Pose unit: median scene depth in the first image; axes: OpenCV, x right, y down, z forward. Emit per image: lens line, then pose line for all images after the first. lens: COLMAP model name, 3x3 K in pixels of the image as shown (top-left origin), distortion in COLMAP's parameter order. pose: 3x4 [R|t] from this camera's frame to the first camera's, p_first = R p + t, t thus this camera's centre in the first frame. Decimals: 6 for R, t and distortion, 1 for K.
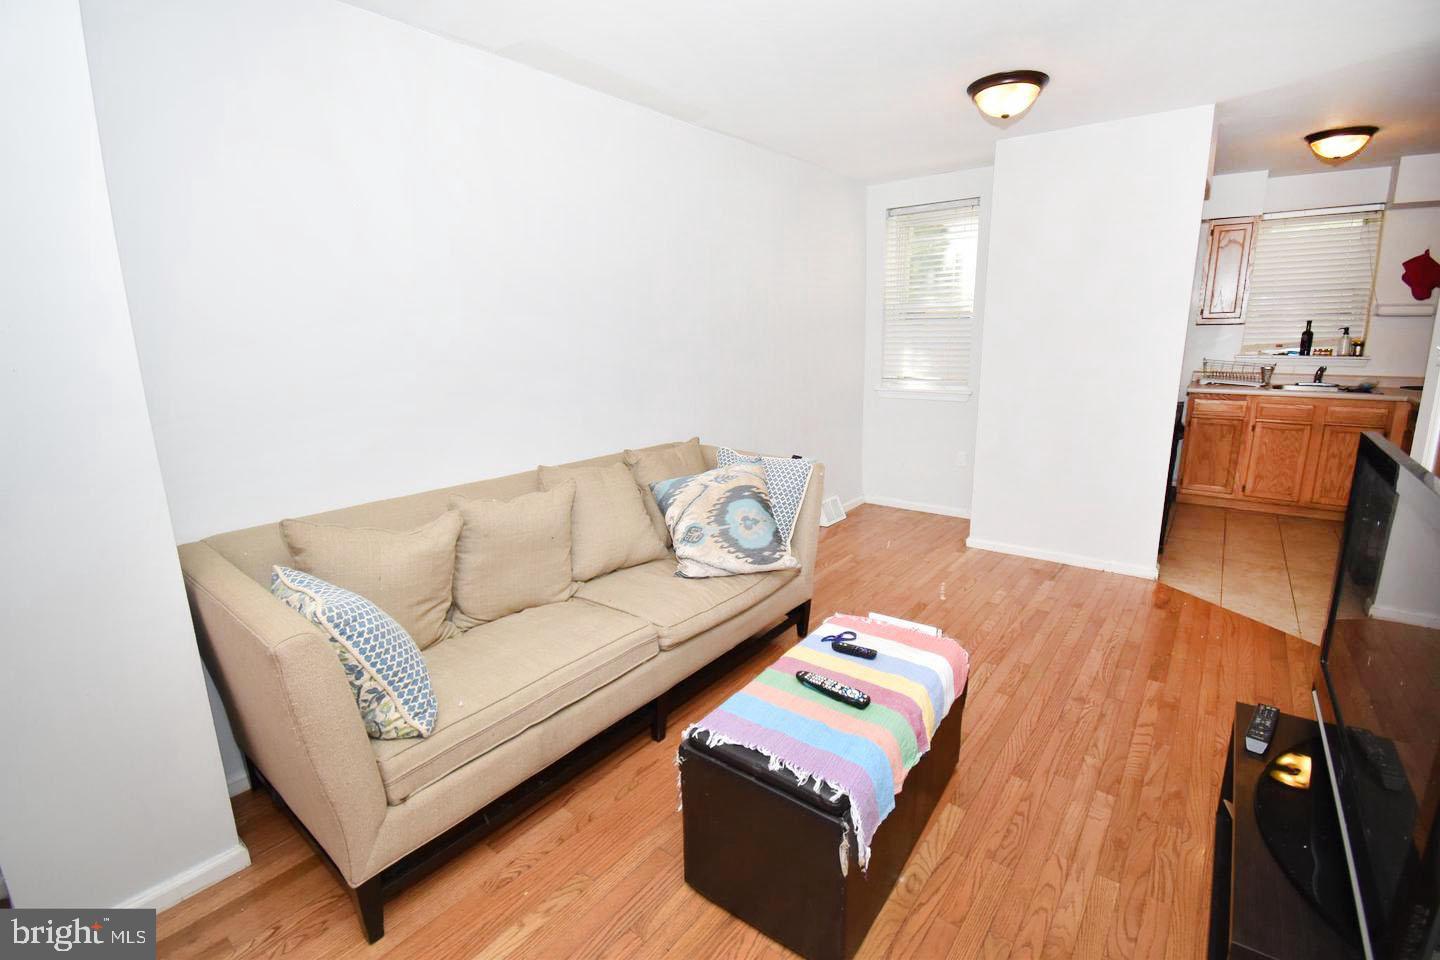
lens RADIAL K [[641.7, 0, 725.3], [0, 641.7, 472.2], [0, 0, 1]] dist [0.020005, -0.023796]
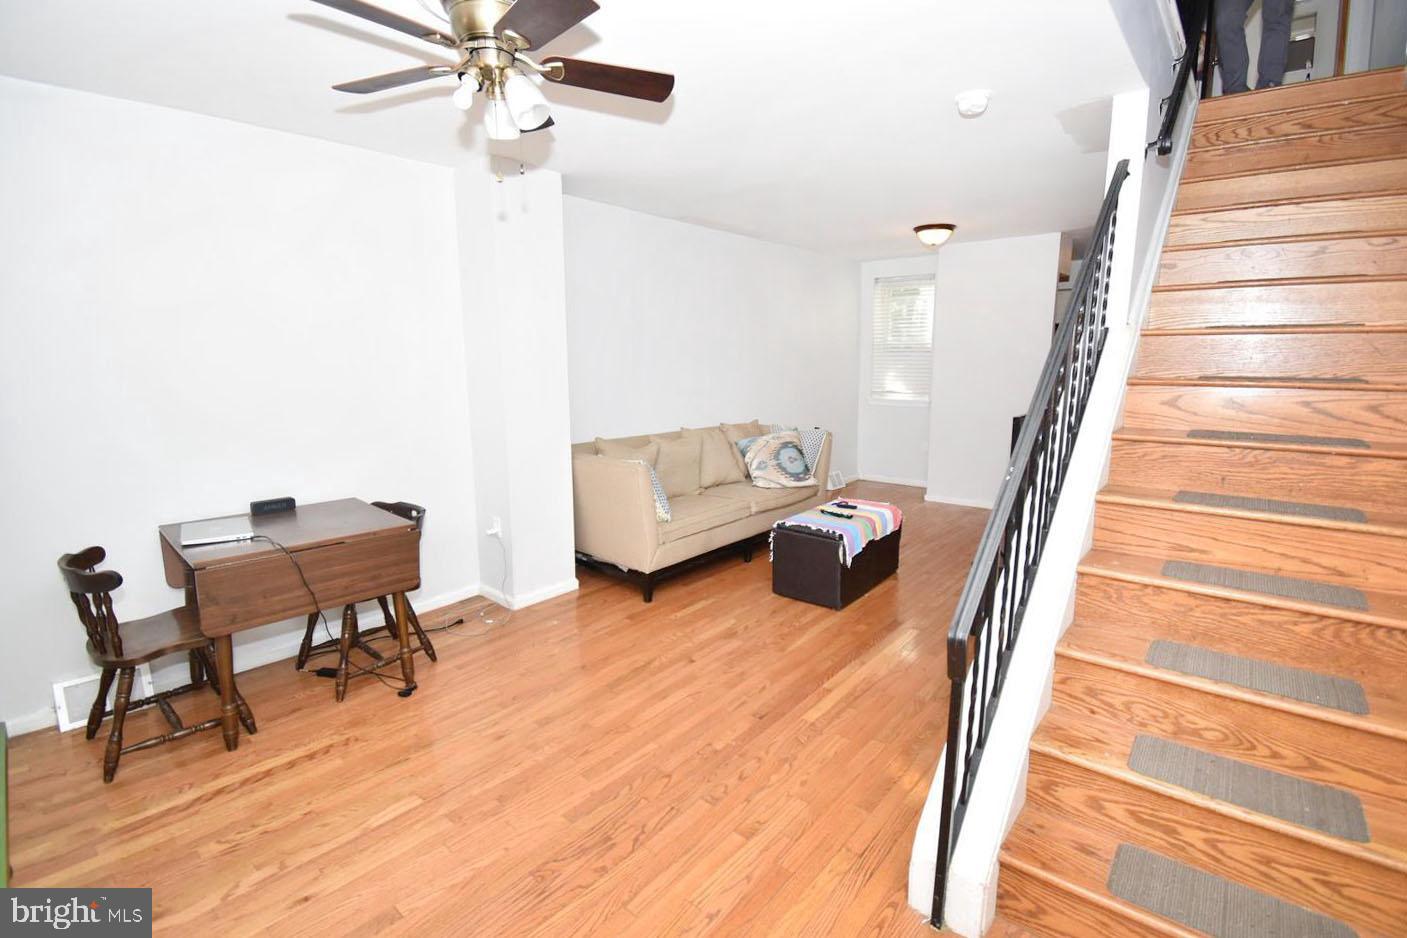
lens RADIAL K [[628.7, 0, 703.7], [0, 628.7, 462.9], [0, 0, 1]] dist [0.022056, -0.028792]
pose [[0.999069, 0.018313, -0.039073, -0.135410], [-0.020282, 0.998512, -0.050611, 0.168936], [0.038088, 0.051357, 0.997954, -0.770671]]
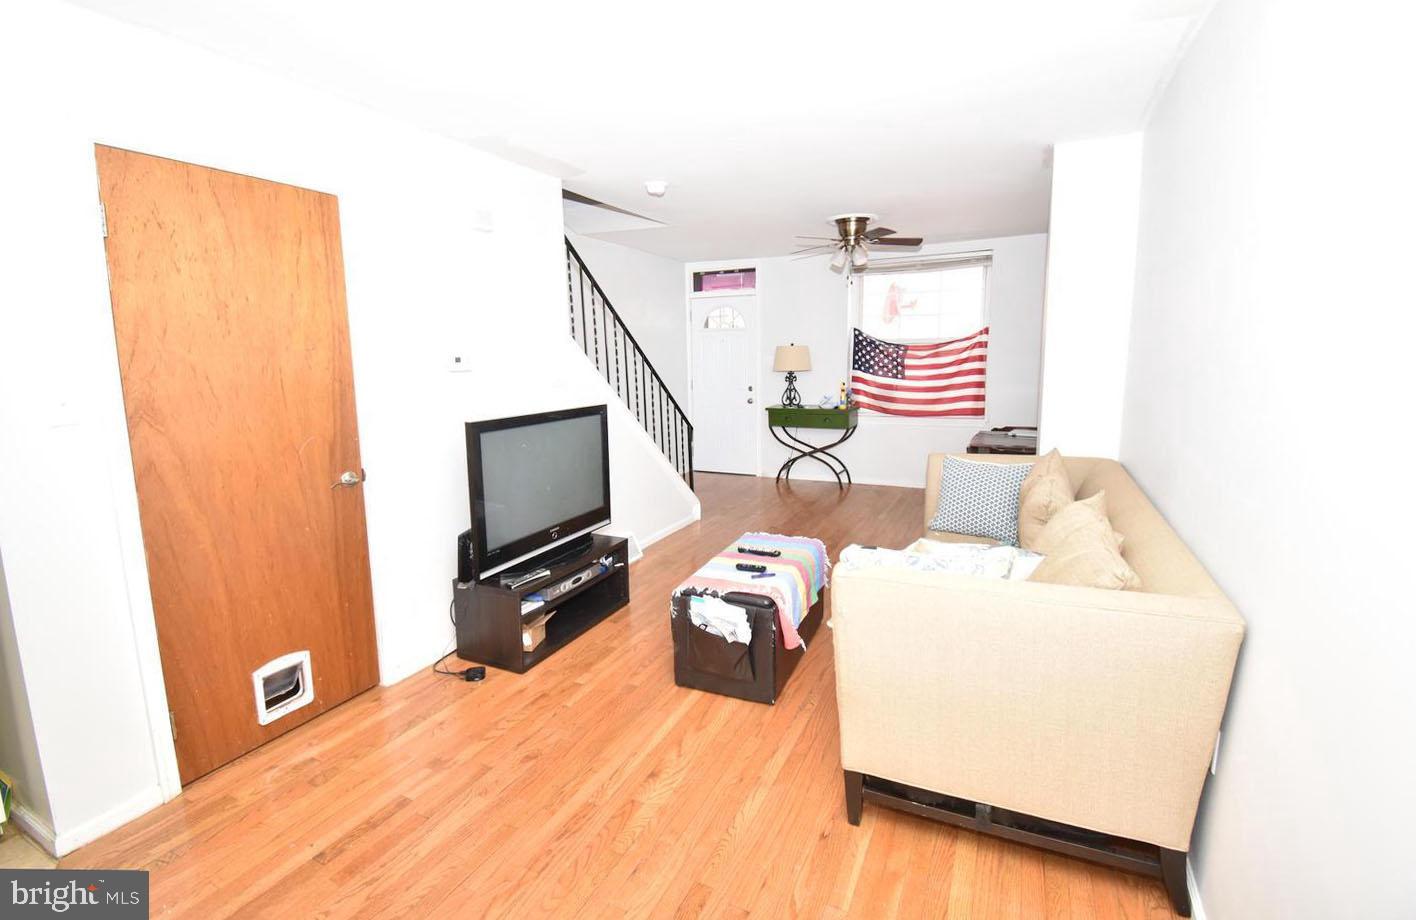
lens RADIAL K [[659.5, 0, 706.8], [0, 659.5, 440.1], [0, 0, 1]] dist [0.000075, 0.000001]
pose [[-0.976027, 0.055088, -0.210562, 0.412776], [-0.021645, 0.938074, 0.345757, -0.366863], [0.216570, 0.342026, -0.914393, 1.553255]]
